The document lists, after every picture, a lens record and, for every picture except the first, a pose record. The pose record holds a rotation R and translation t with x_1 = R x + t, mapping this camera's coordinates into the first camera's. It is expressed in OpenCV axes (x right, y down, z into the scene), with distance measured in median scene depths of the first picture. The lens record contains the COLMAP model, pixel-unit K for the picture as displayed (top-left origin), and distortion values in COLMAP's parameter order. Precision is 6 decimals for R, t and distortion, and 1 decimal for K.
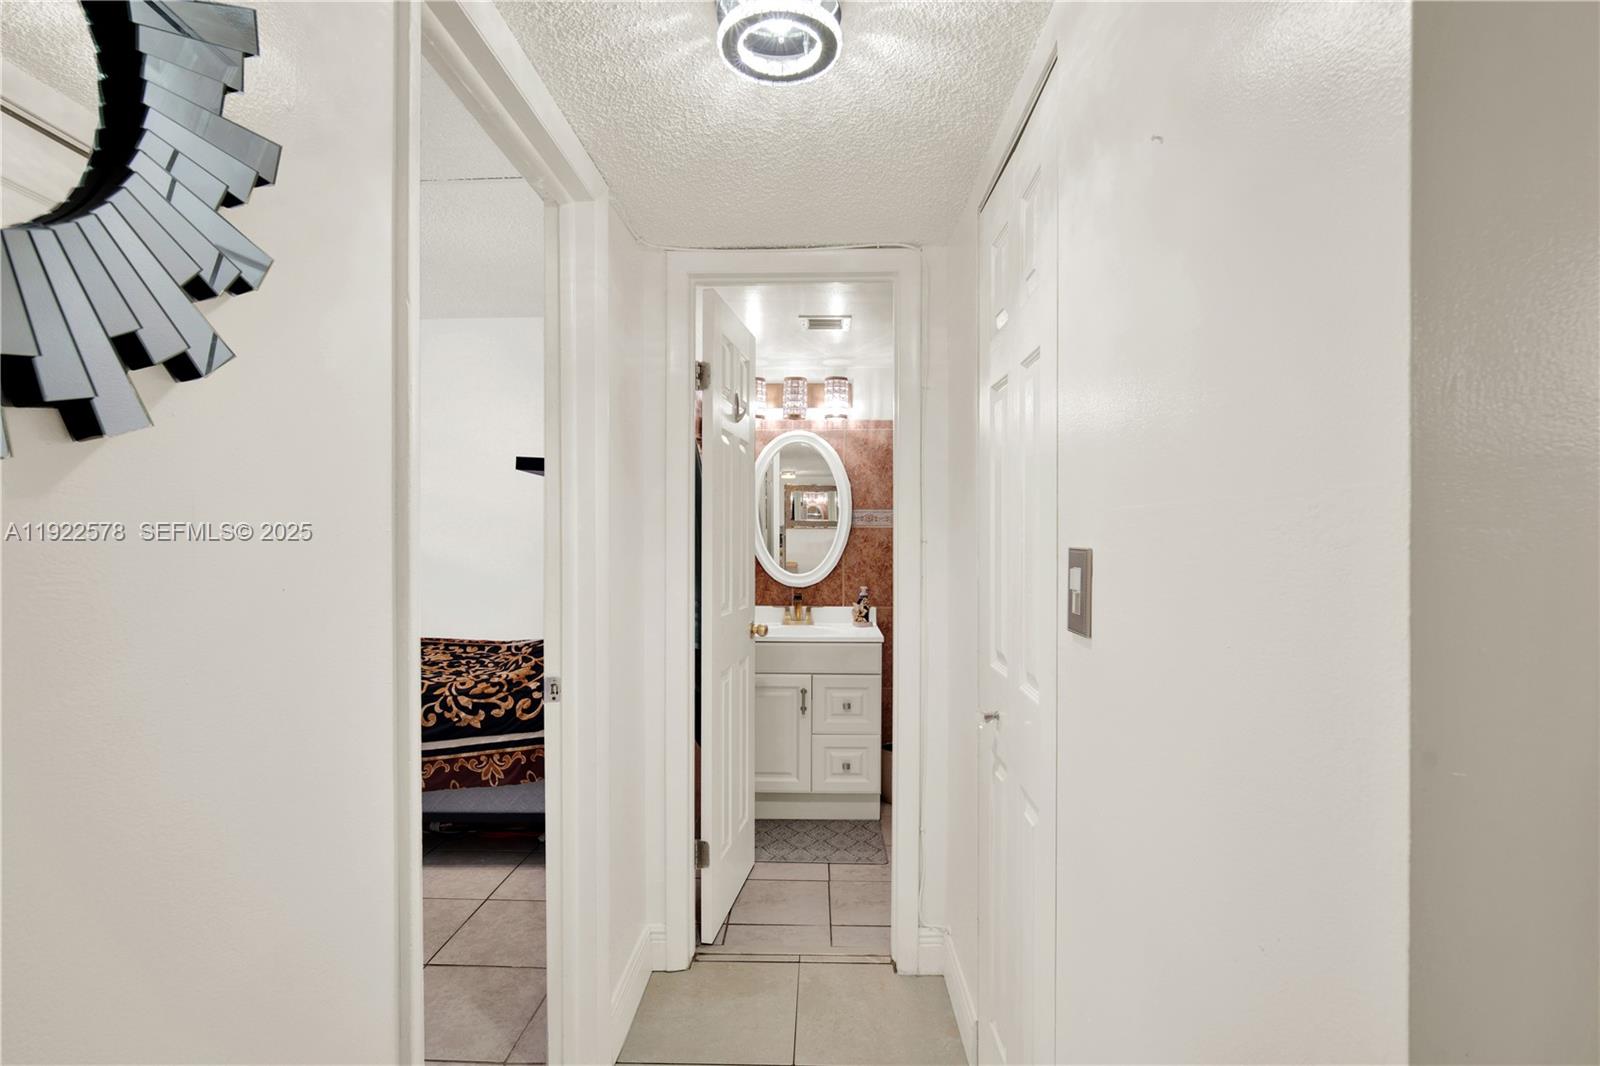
lens RADIAL K [[728.0, 0, 793.1], [0, 728.0, 537.2], [0, 0, 1]] dist [-0.004244, -0.000075]
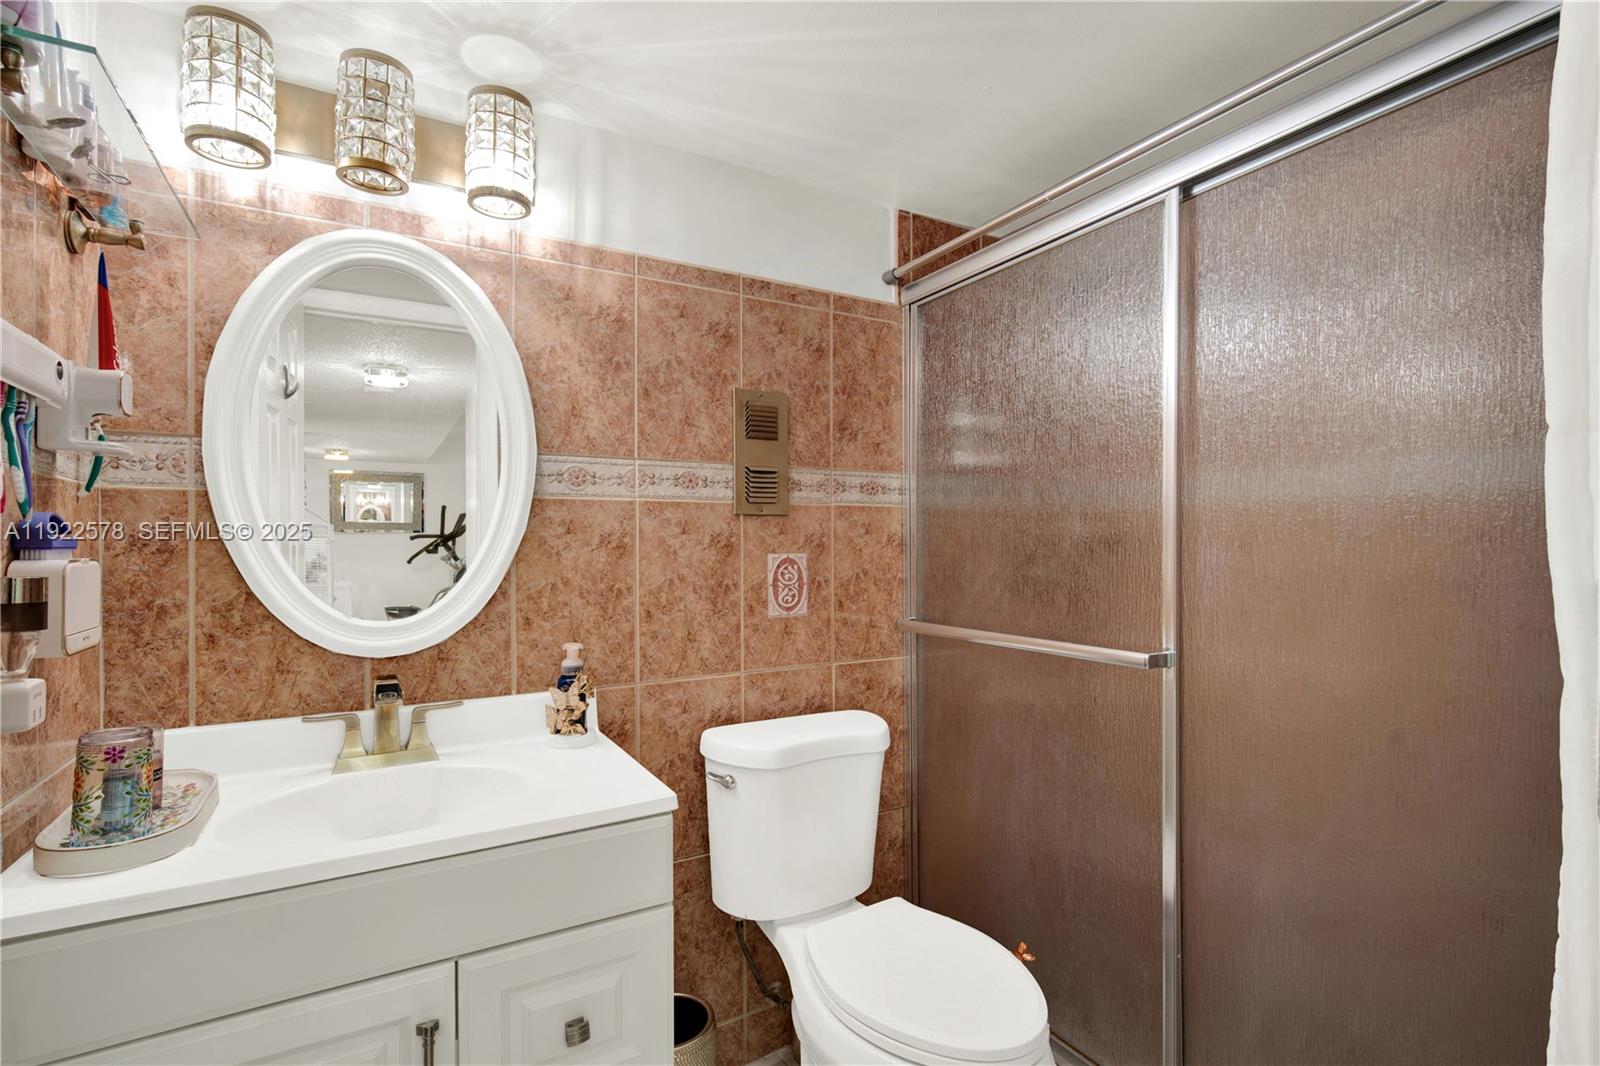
lens RADIAL K [[728.0, 0, 793.1], [0, 728.0, 537.2], [0, 0, 1]] dist [-0.004244, -0.000075]
pose [[0.848738, -0.005895, 0.528780, -0.013696], [0.013541, 0.999852, -0.010588, 0.016548], [-0.528640, 0.016147, 0.848693, 0.657961]]
